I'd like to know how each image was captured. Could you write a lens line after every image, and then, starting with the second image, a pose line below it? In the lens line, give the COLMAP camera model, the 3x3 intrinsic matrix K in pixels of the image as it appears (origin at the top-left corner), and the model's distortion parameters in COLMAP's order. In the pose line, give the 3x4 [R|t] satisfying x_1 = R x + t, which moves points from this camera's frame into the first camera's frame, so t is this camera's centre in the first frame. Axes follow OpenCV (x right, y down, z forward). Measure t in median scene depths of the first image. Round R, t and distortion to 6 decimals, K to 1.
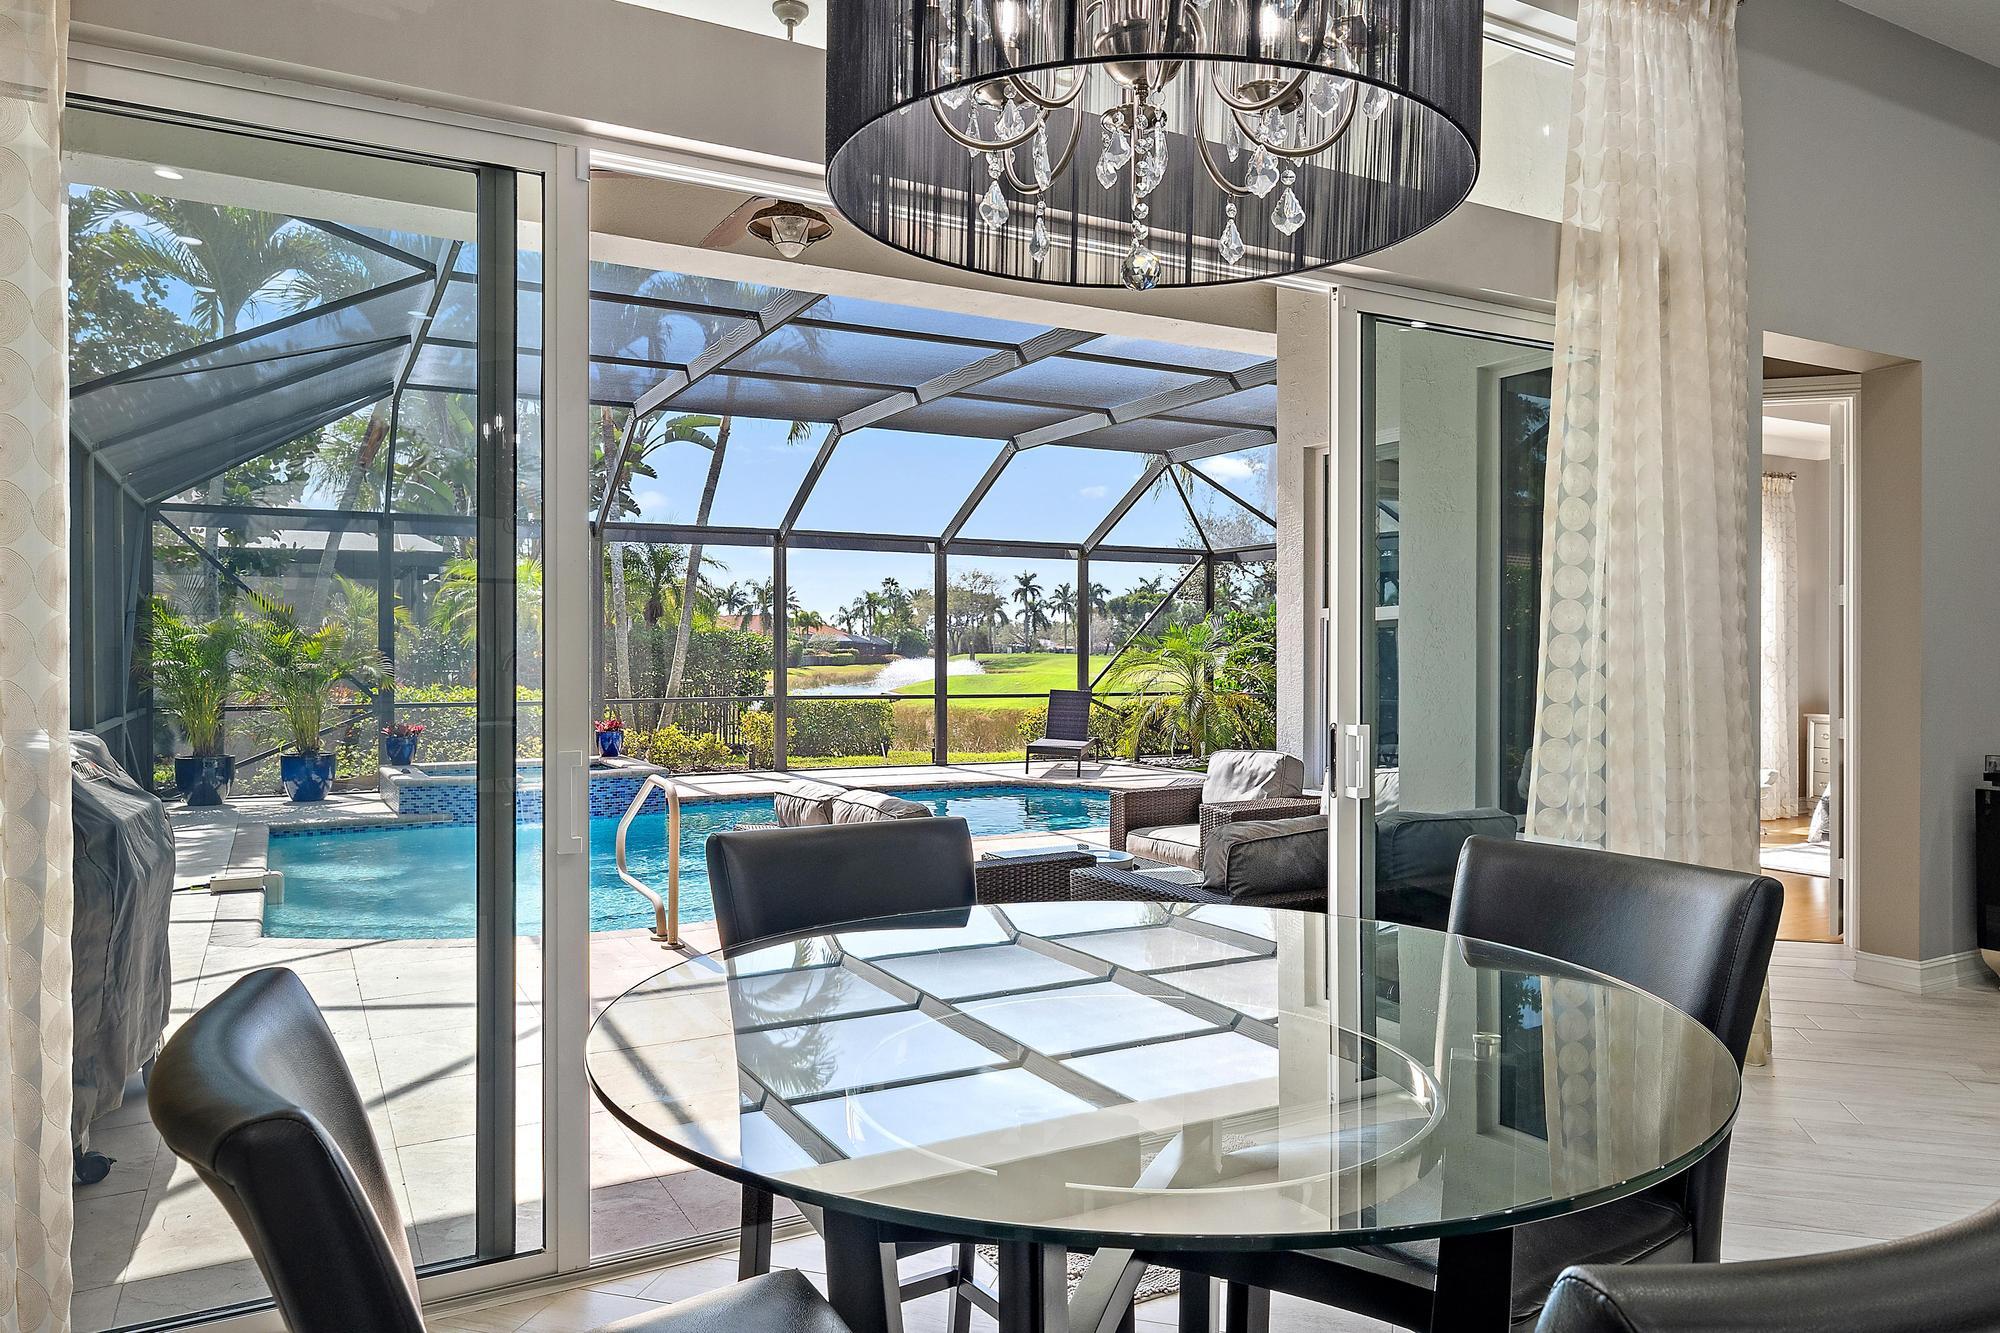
lens RADIAL K [[1301.4, 0, 996.6], [0, 1301.4, 654.9], [0, 0, 1]] dist [0.002317, 0.000995]
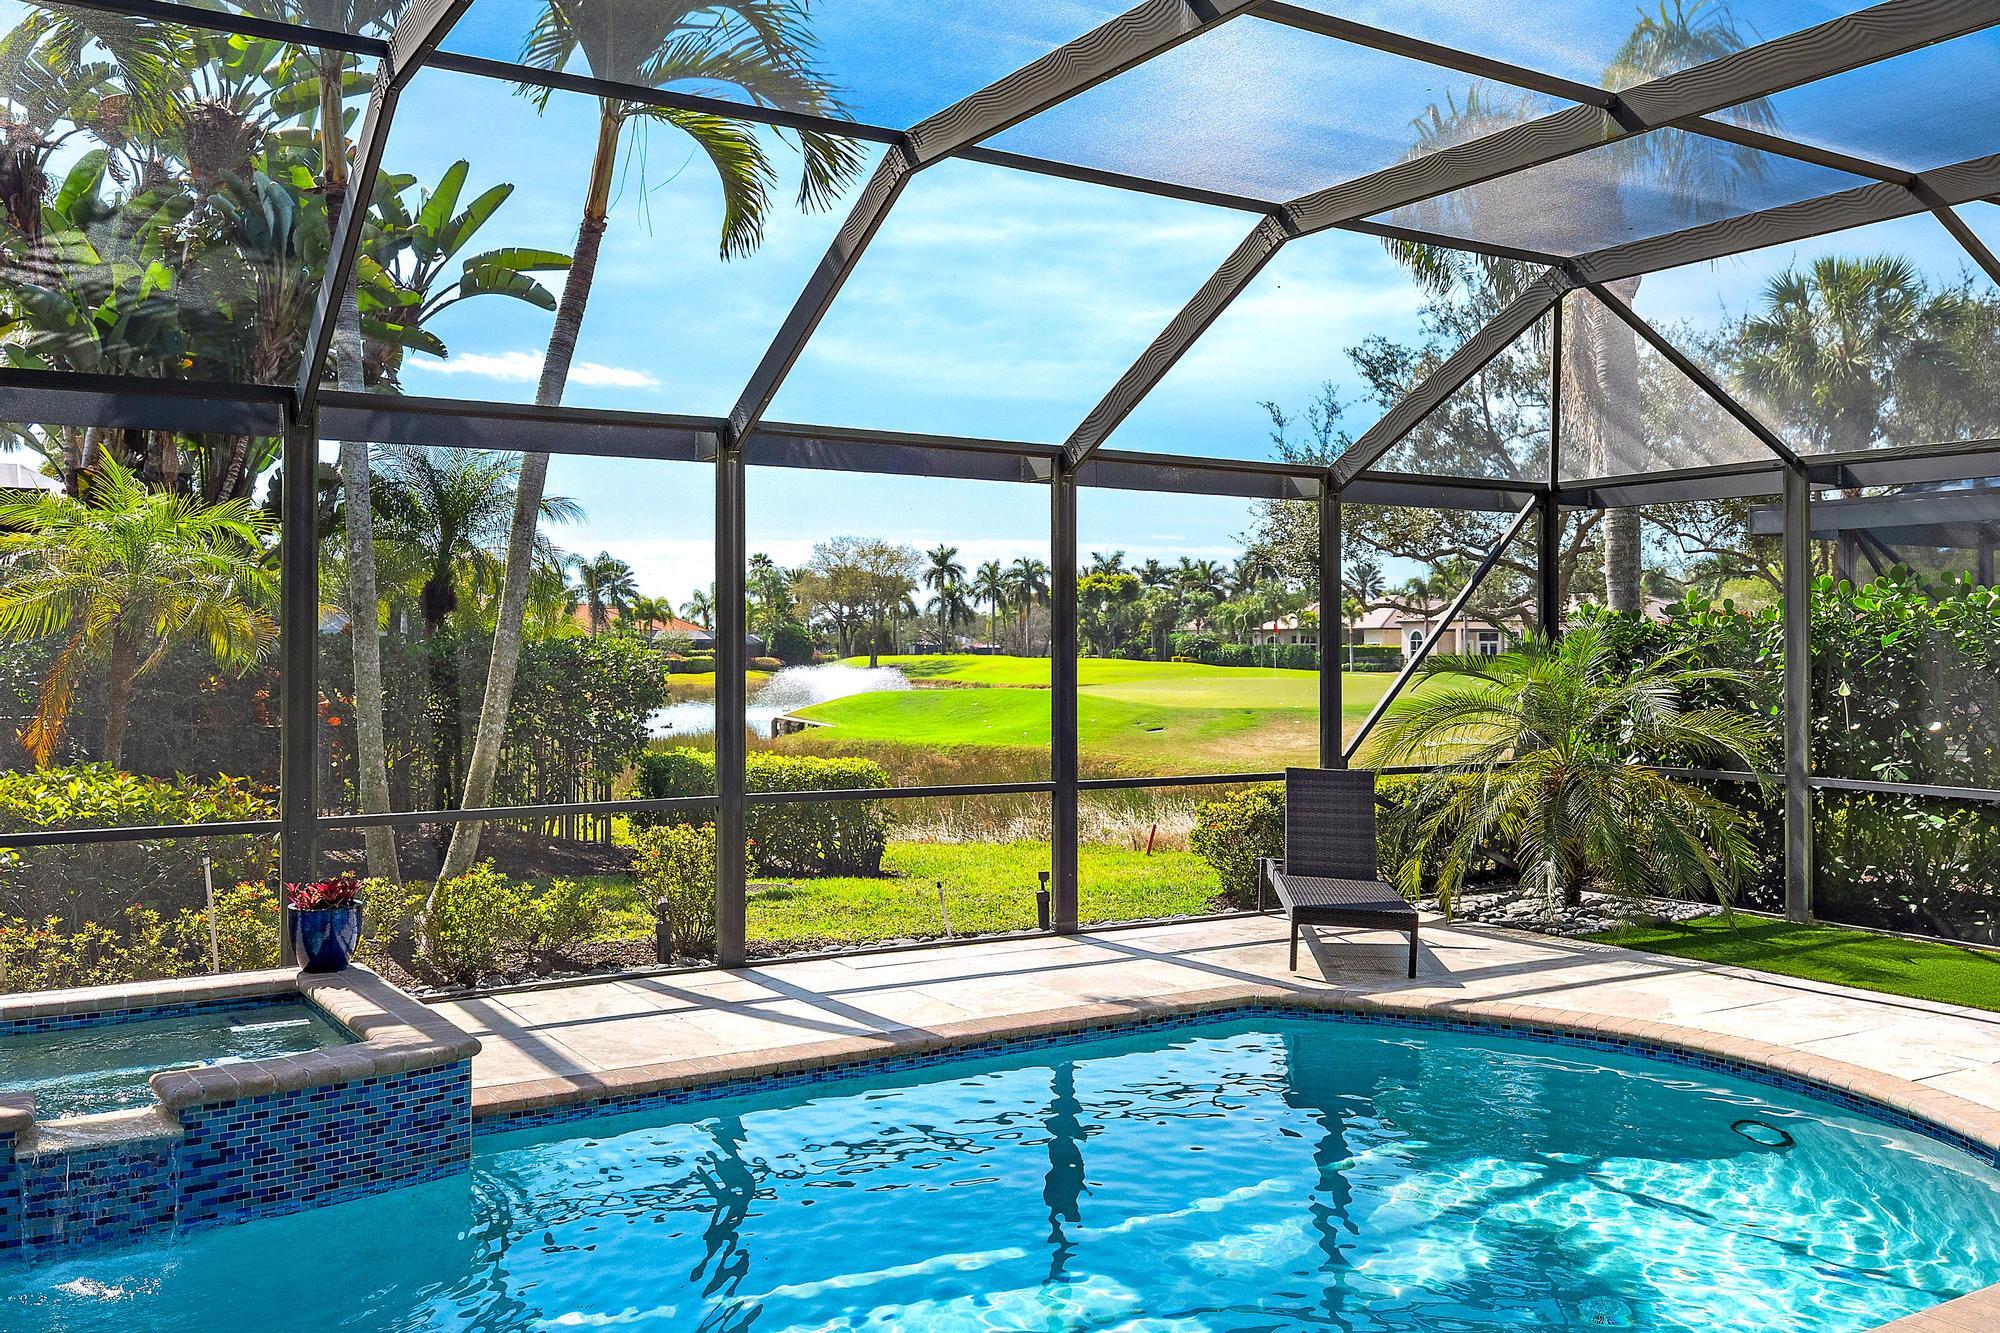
lens RADIAL K [[1668.3, 0, 1022.4], [0, 1668.3, 625.2], [0, 0, 1]] dist [-0.007751, -0.004099]
pose [[0.996775, -0.000297, 0.080251, -0.113003], [0.001720, 0.999842, -0.017669, -0.016408], [-0.080233, 0.017750, 0.996618, 0.425750]]
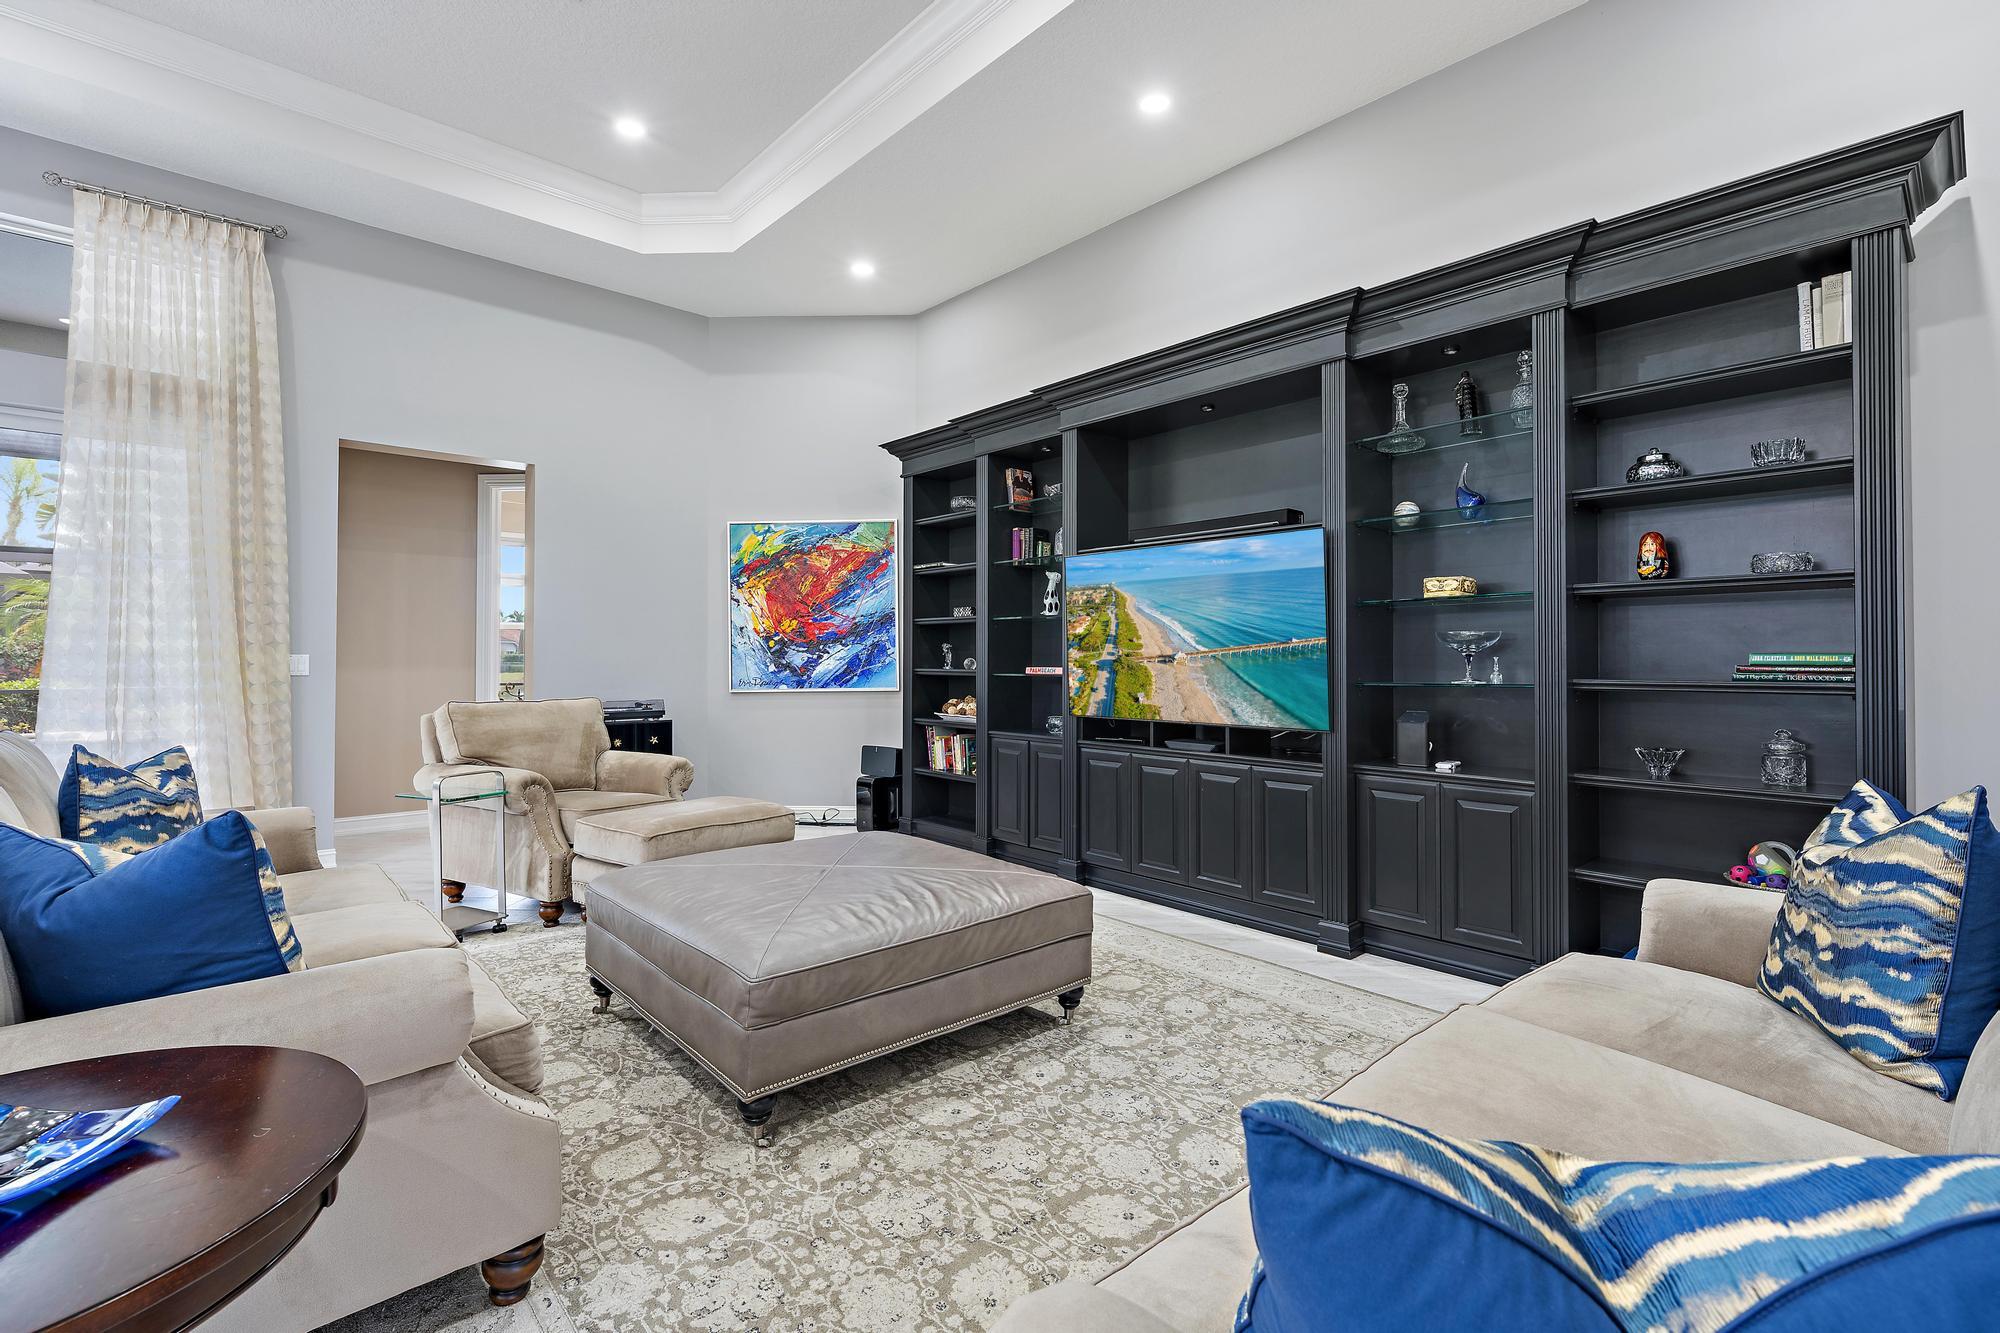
lens RADIAL K [[901.5, 0, 1004.1], [0, 901.5, 649.7], [0, 0, 1]] dist [-0.000422, -0.000391]
pose [[0.969961, 0.004641, 0.243216, 0.317382], [-0.000896, 0.999879, -0.015509, 0.008988], [-0.243258, 0.014825, 0.969848, -0.087184]]
